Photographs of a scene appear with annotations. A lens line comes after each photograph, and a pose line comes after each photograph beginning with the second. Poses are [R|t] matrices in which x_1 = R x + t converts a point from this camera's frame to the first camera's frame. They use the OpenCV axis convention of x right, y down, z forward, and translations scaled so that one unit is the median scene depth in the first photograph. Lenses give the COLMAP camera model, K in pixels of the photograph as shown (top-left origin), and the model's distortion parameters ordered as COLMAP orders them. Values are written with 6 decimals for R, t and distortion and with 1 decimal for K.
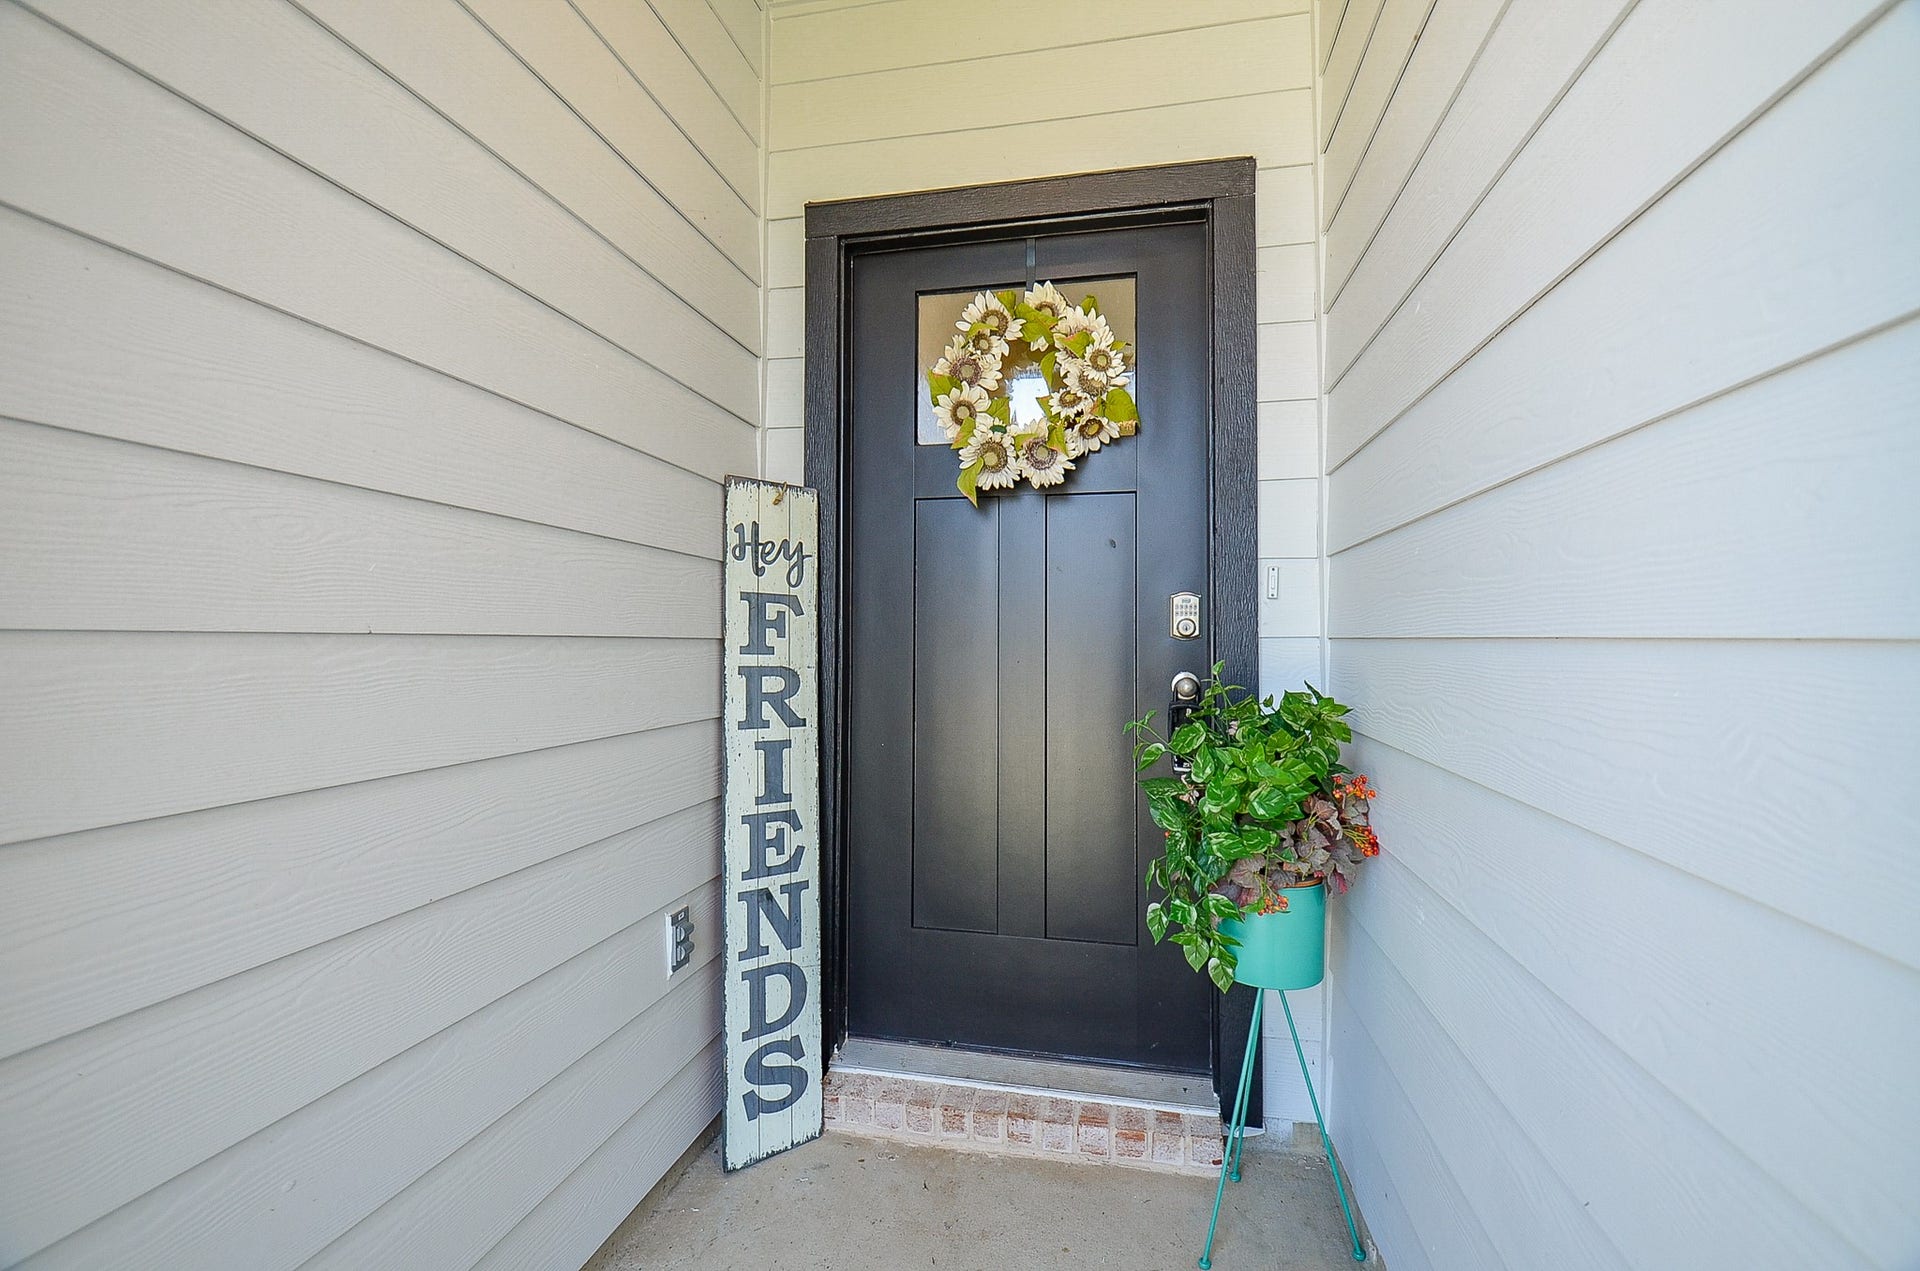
lens RADIAL K [[869.5, 0, 943.2], [0, 869.5, 612.8], [0, 0, 1]] dist [0.001597, -0.015516]
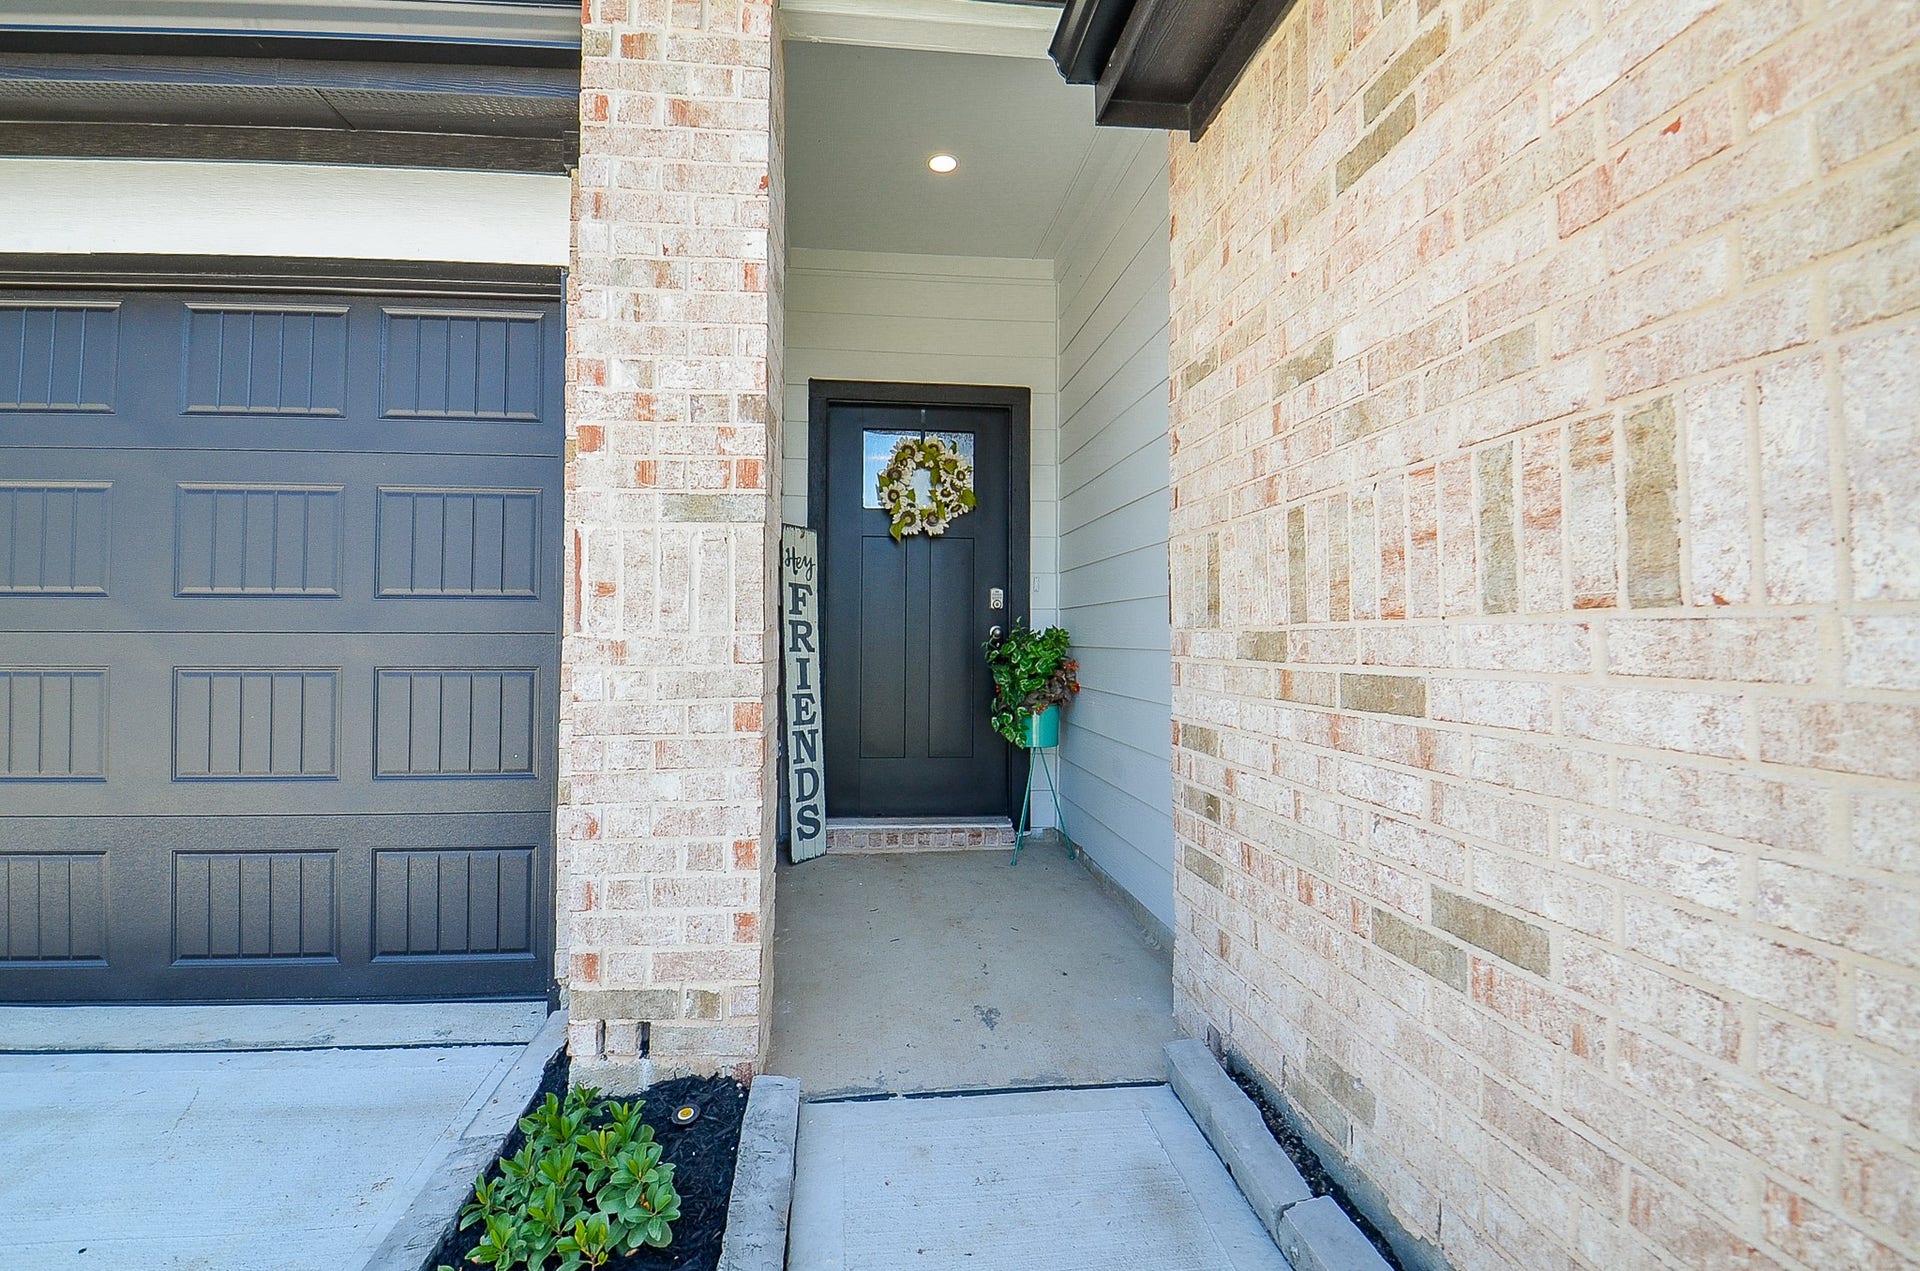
lens RADIAL K [[869.5, 0, 943.2], [0, 869.5, 612.8], [0, 0, 1]] dist [0.001597, -0.015516]
pose [[0.950763, 0.012740, 0.309657, -0.505137], [-0.012518, 0.999918, -0.002703, 0.045318], [-0.309666, -0.001307, 0.950845, -0.978988]]
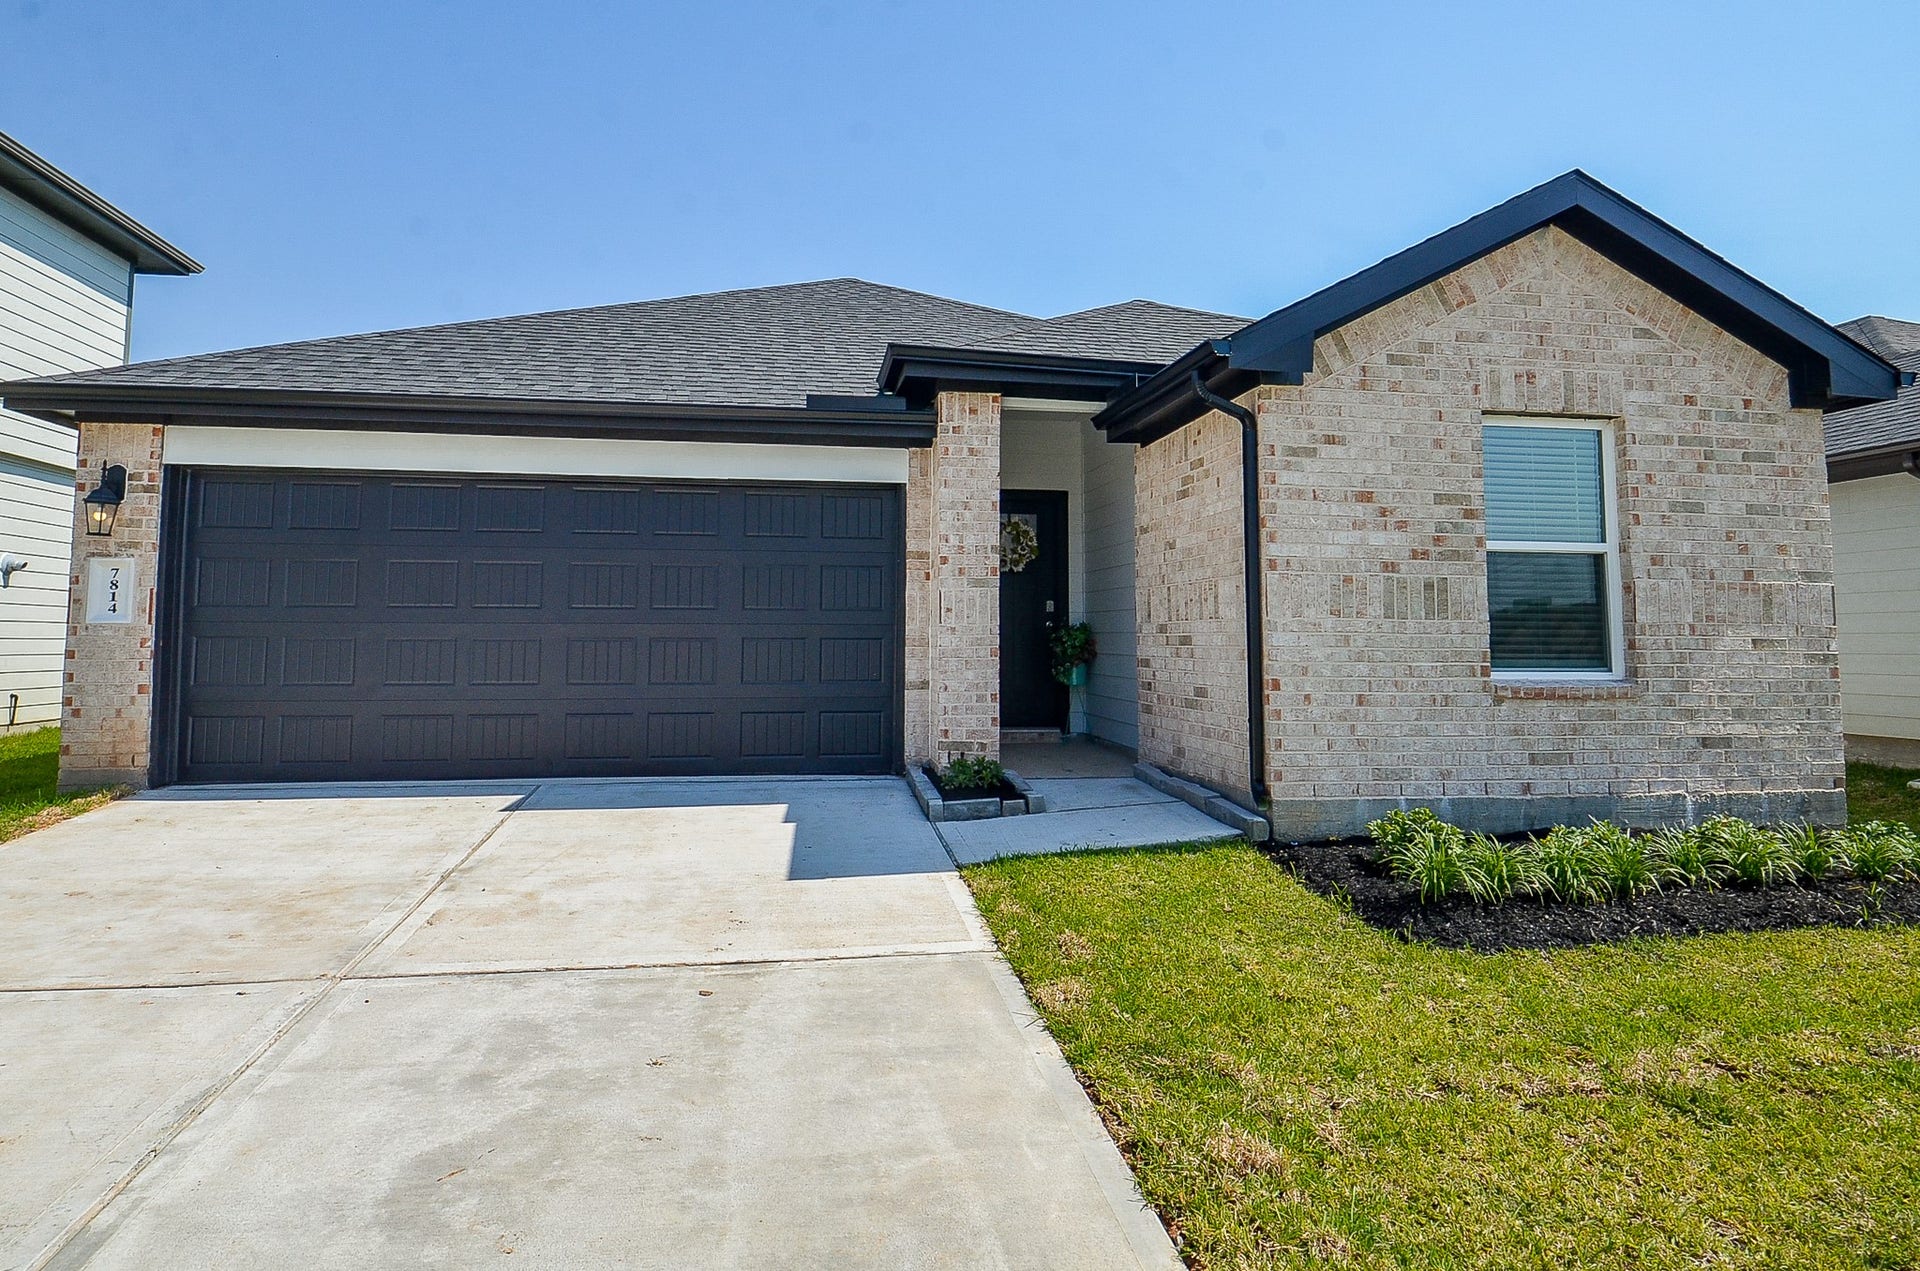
lens RADIAL K [[1111.1, 0, 956.3], [0, 1111.1, 555.3], [0, 0, 1]] dist [0.038200, -0.053662]
pose [[0.933008, 0.029181, 0.358669, -1.888868], [-0.013382, 0.998831, -0.046455, 0.010810], [-0.359606, 0.038543, 0.932308, -3.457456]]
